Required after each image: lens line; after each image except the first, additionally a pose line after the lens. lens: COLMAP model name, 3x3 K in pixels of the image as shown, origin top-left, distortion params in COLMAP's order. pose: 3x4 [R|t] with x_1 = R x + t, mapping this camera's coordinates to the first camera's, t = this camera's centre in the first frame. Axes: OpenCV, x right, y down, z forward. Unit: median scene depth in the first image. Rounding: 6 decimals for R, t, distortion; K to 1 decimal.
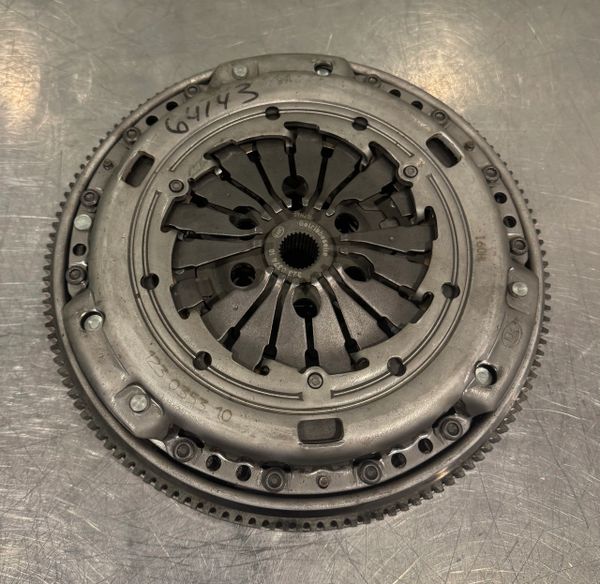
lens RADIAL K [[488.9, 0, 298.7], [0, 488.9, 293.1], [0, 0, 1]] dist [0.002789, 0.000573]
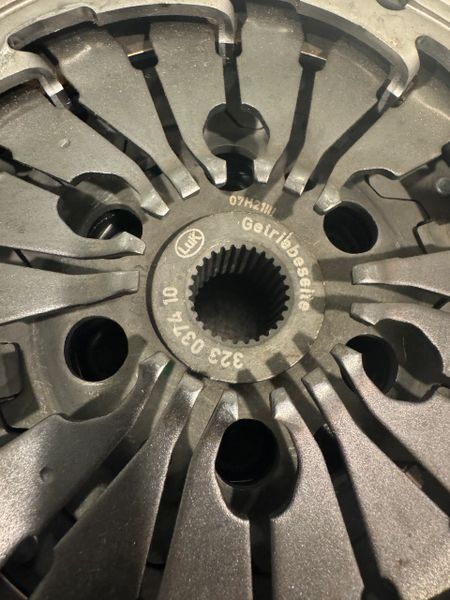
lens RADIAL K [[423.2, 0, 227.1], [0, 423.2, 298.2], [0, 0, 1]] dist [-0.032299, -0.002267]
pose [[0.998859, 0.046833, 0.009363, -0.011963], [-0.047451, 0.995404, 0.083181, -0.108696], [-0.005425, -0.083530, 0.996490, 0.640571]]
